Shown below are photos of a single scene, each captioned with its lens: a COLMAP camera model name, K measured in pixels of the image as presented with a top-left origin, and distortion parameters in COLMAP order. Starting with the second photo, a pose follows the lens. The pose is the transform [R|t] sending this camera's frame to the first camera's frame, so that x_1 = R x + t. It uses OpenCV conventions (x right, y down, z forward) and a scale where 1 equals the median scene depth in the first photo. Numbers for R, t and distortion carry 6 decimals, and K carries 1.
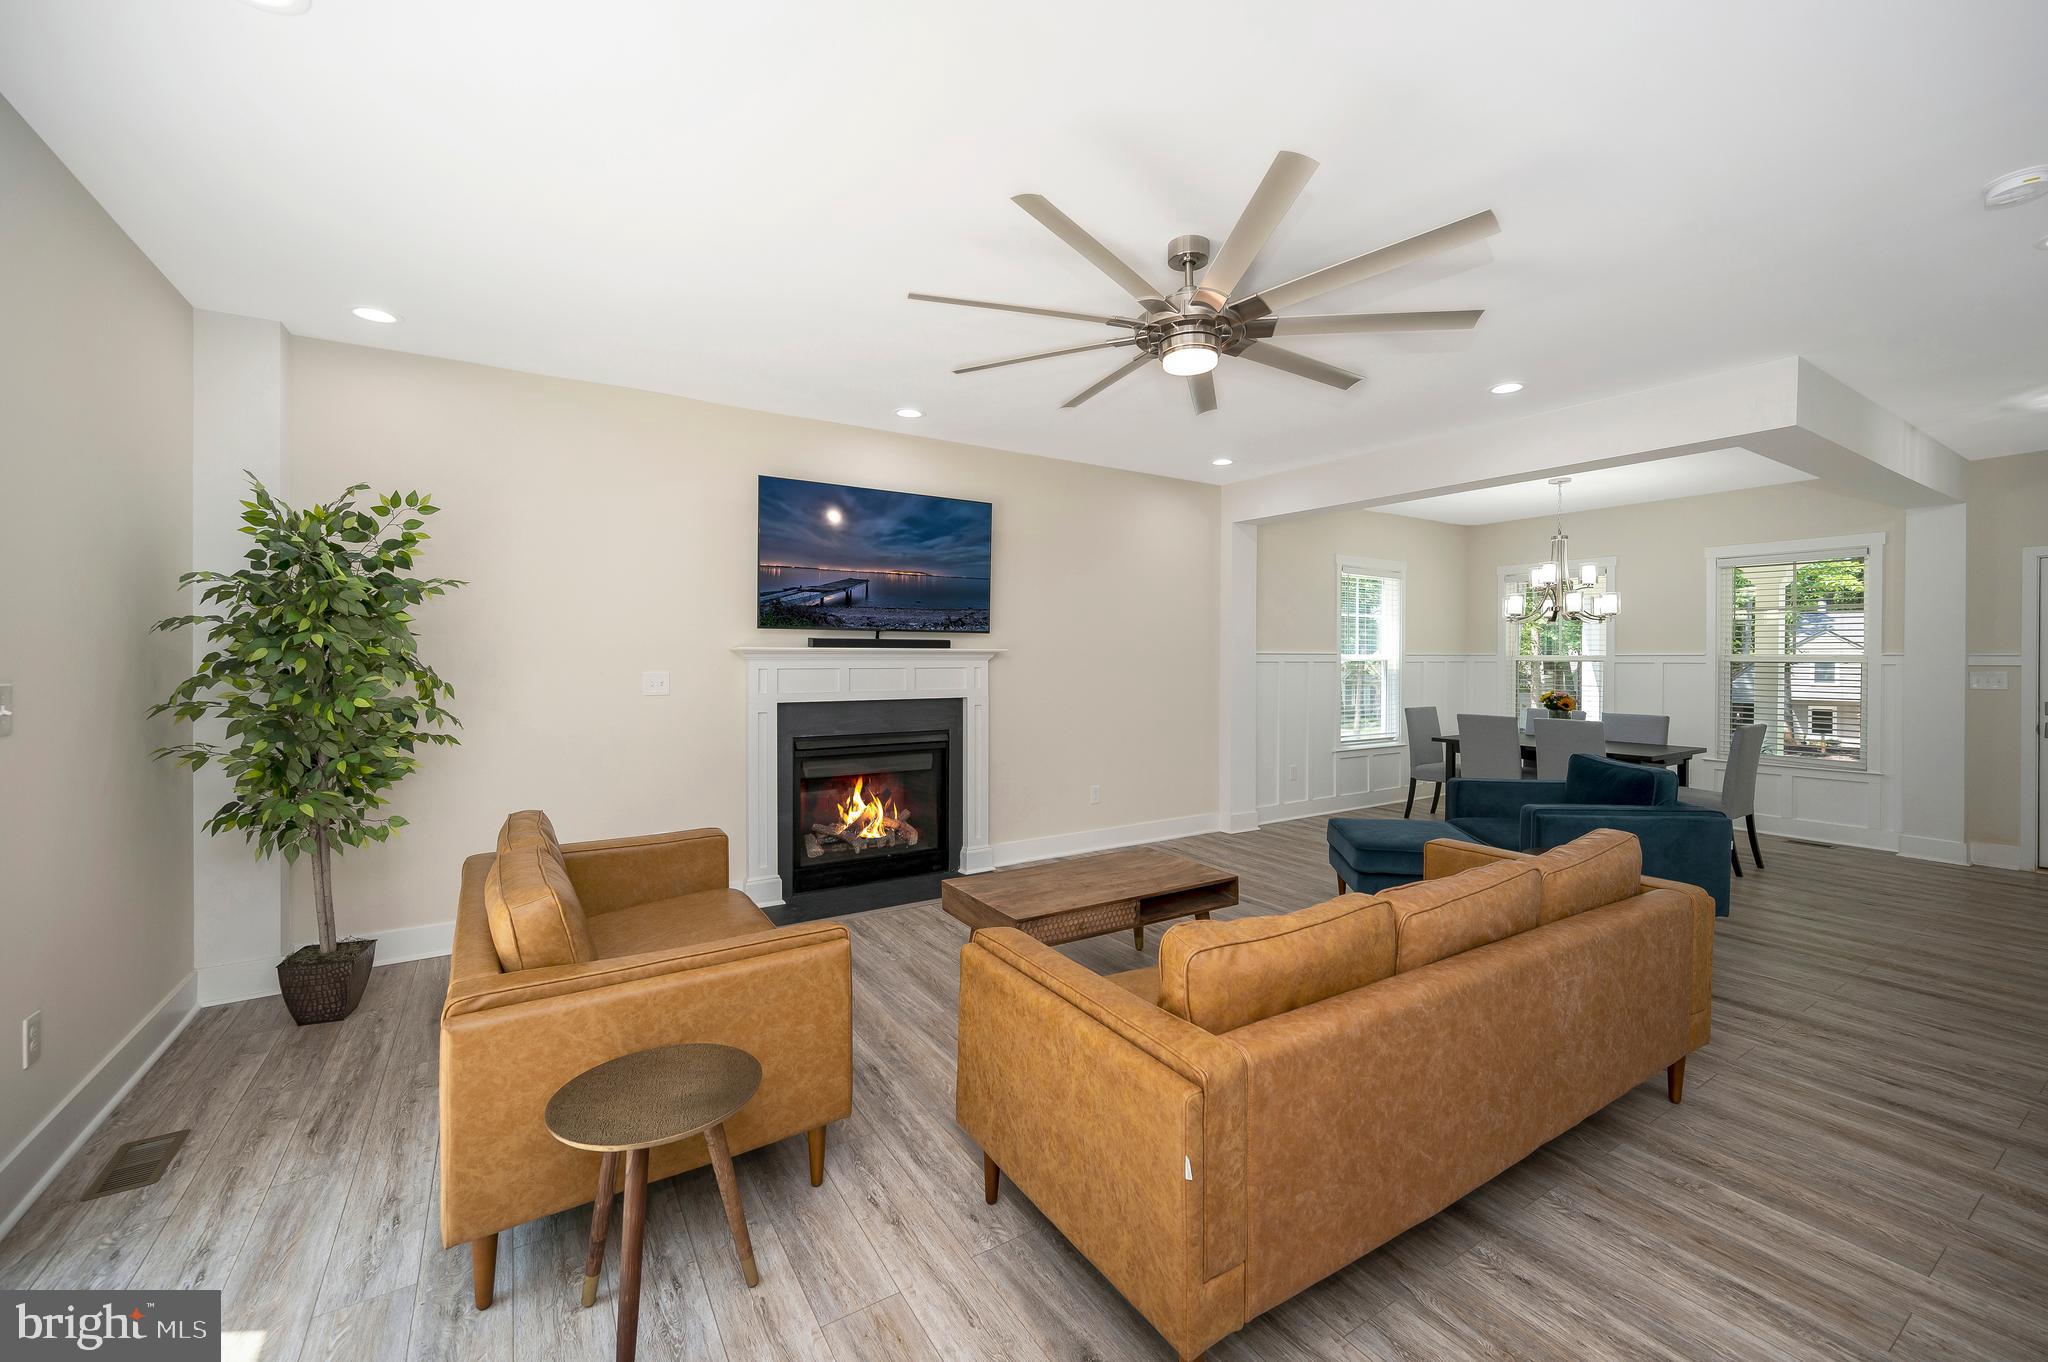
lens RADIAL K [[823.1, 0, 1030.3], [0, 823.1, 663.2], [0, 0, 1]] dist [-0.006378, 0.000832]
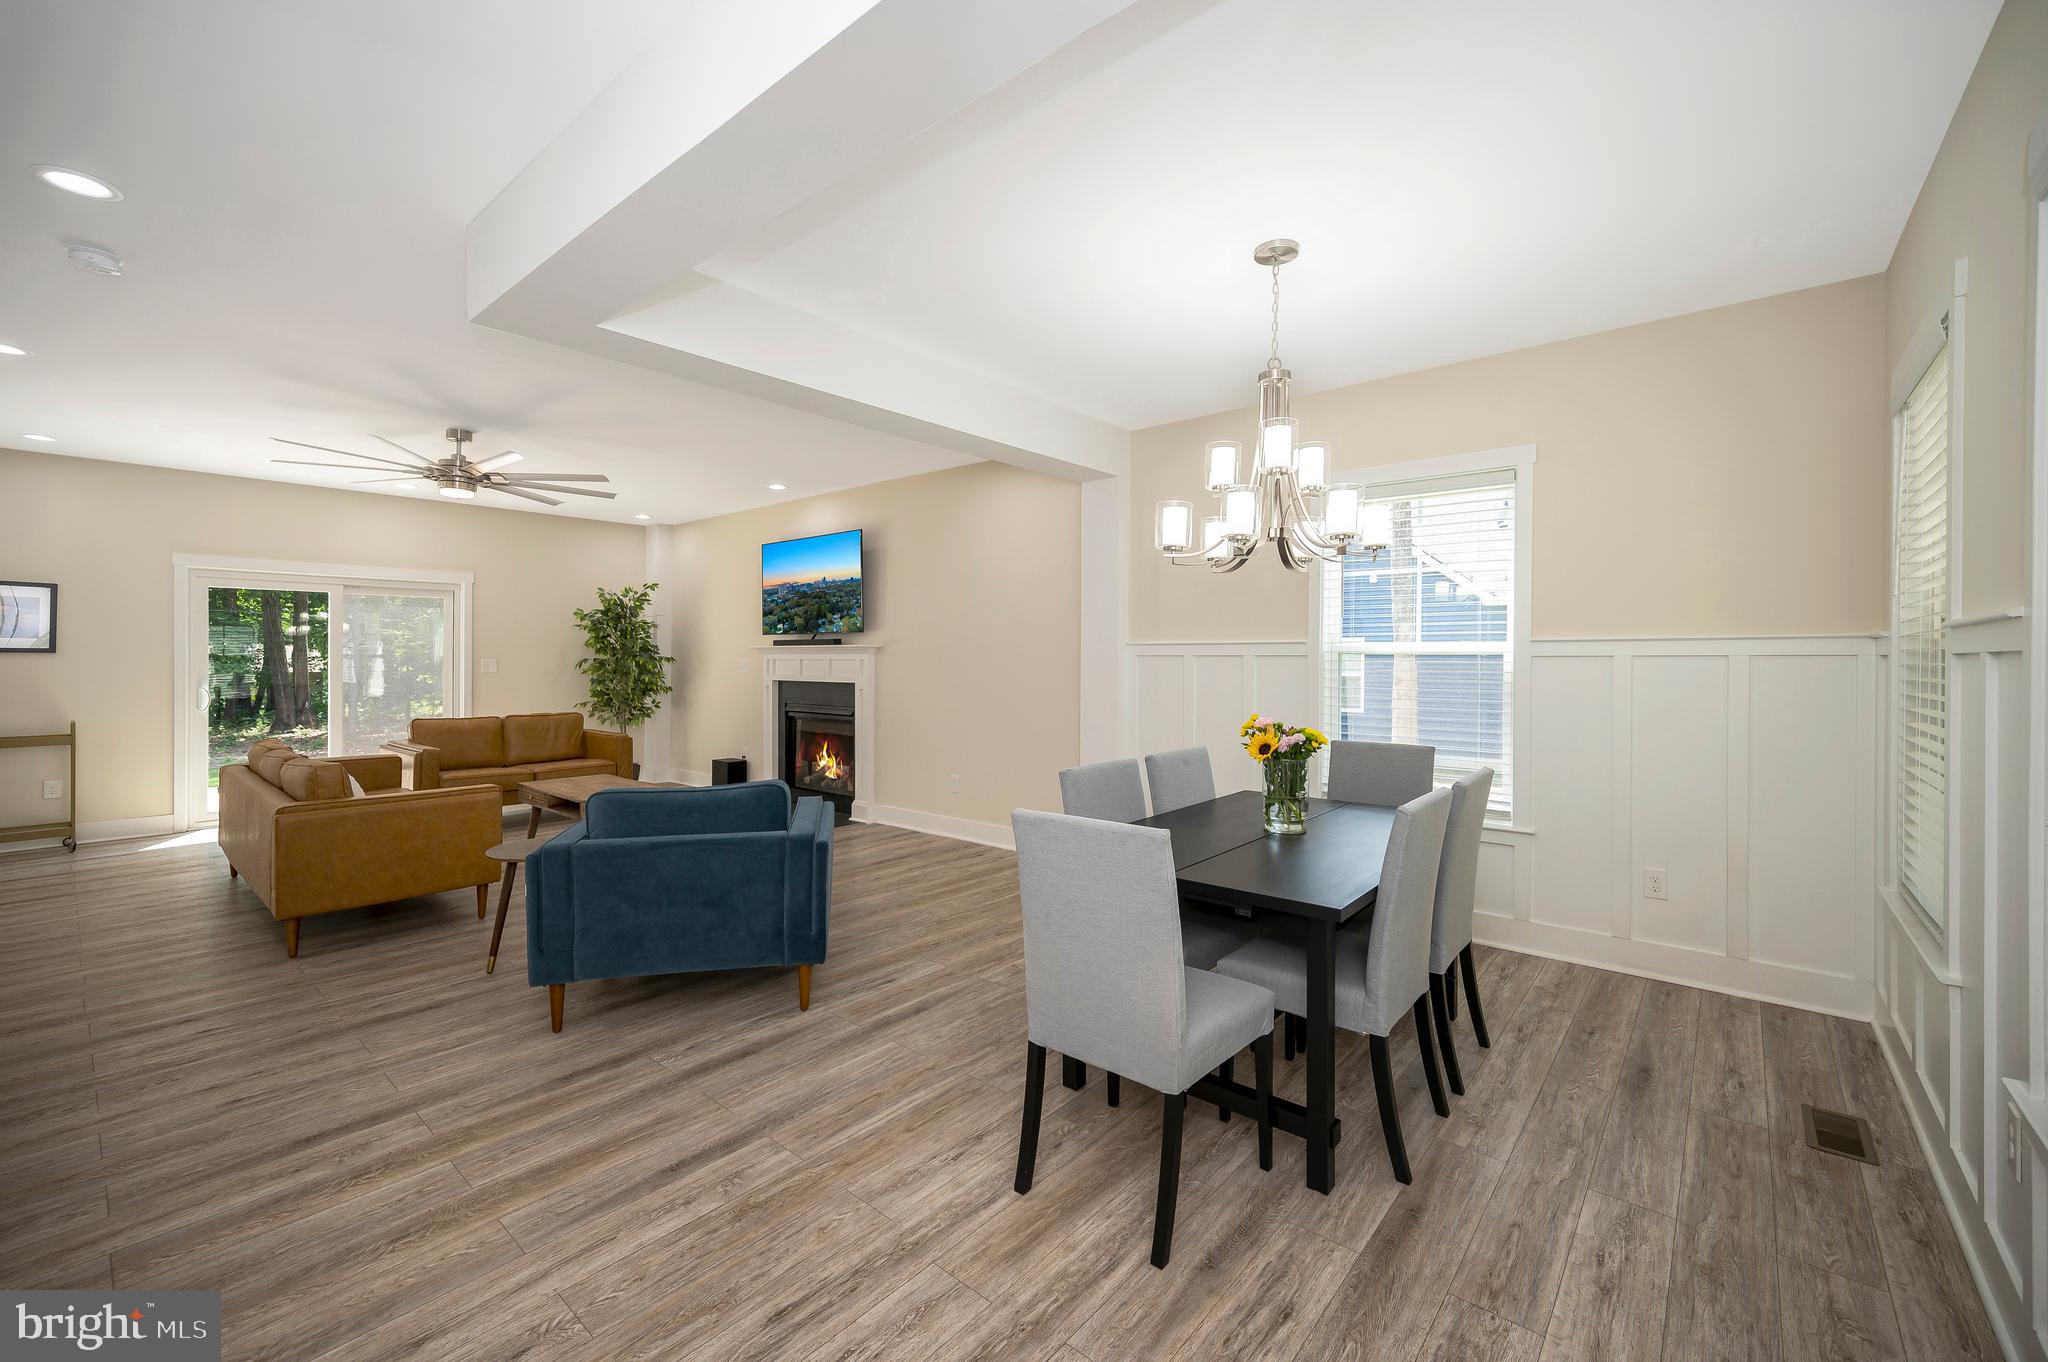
lens RADIAL K [[823.1, 0, 974.8], [0, 823.1, 653.4], [0, 0, 1]] dist [-0.006378, 0.000832]
pose [[0.276389, -0.008735, -0.961006, 1.250268], [-0.015659, 0.999785, -0.013591, 0.010403], [0.960918, 0.018805, 0.276192, 0.877933]]
